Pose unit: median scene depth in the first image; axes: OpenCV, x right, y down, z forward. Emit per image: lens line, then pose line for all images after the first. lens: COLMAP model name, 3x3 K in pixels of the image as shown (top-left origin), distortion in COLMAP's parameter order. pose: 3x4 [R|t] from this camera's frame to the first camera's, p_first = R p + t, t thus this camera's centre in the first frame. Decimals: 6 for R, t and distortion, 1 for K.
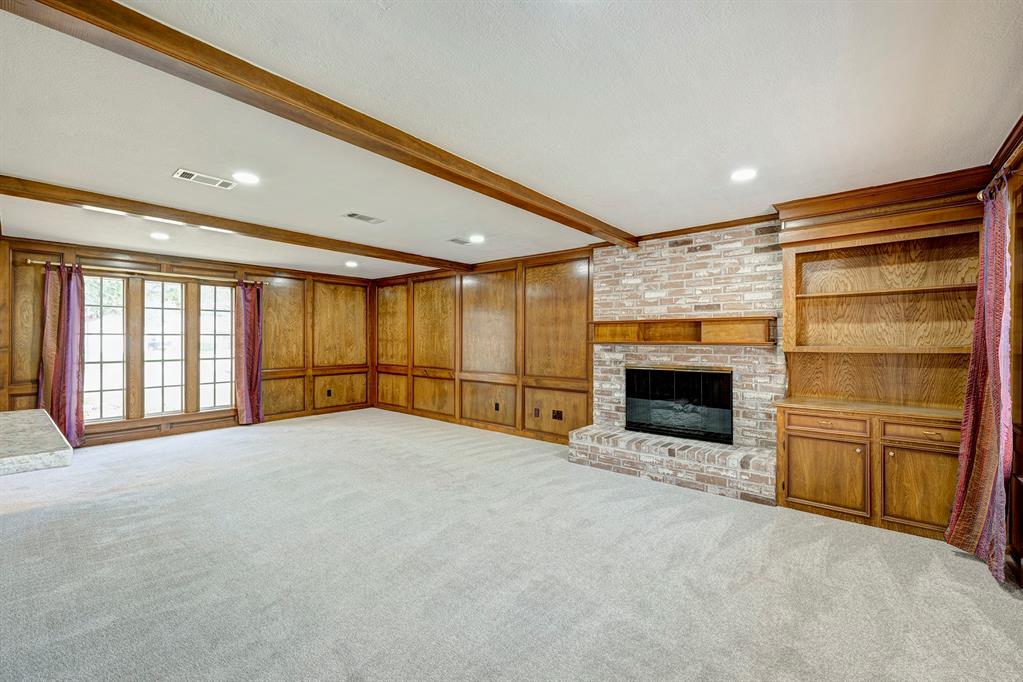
lens RADIAL K [[417.2, 0, 513.0], [0, 417.2, 340.2], [0, 0, 1]] dist [-0.003412, -0.000331]
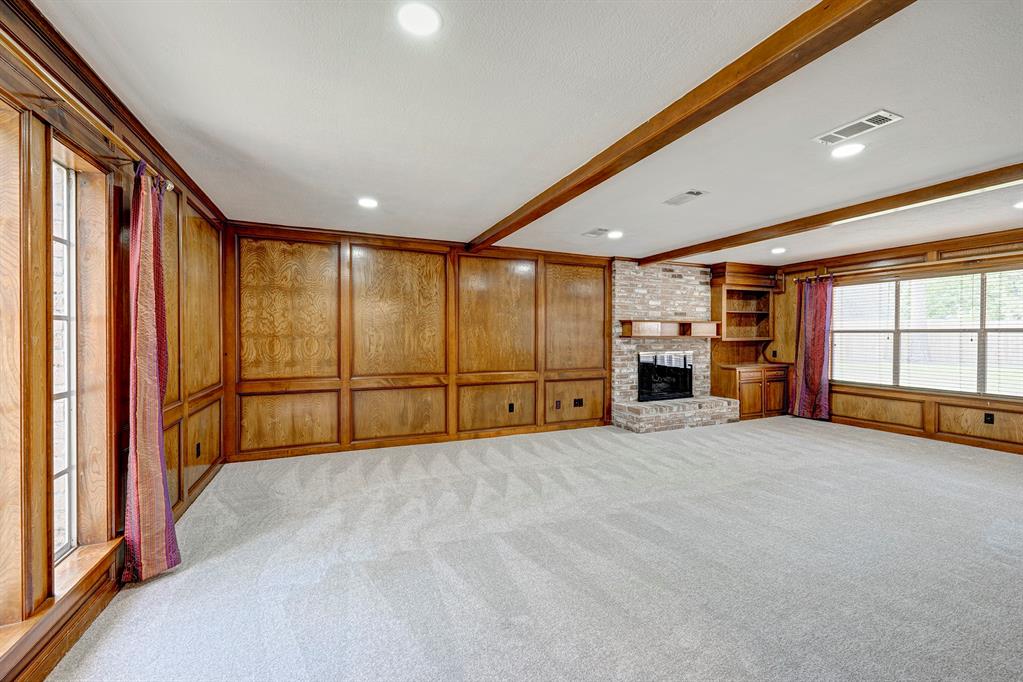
lens RADIAL K [[409.2, 0, 505.8], [0, 409.2, 339.8], [0, 0, 1]] dist [-0.003891, 0.000132]
pose [[0.460475, -0.011486, 0.887599, -1.057009], [0.001227, 0.999924, 0.012303, -0.000931], [-0.887672, -0.004576, 0.460453, 0.752901]]
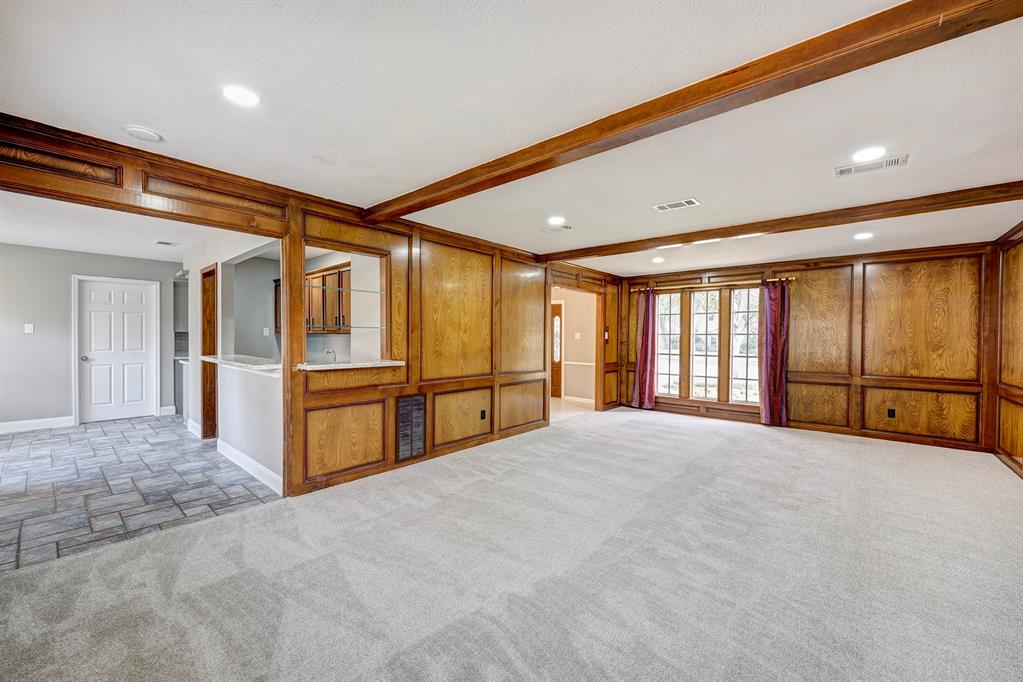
lens RADIAL K [[409.2, 0, 511.1], [0, 409.2, 341.8], [0, 0, 1]] dist [-0.003891, 0.000132]
pose [[-0.016590, 0.011350, -0.999798, 0.422304], [-0.011297, 0.999870, 0.011539, 0.001185], [0.999799, 0.011486, -0.016459, 0.501132]]
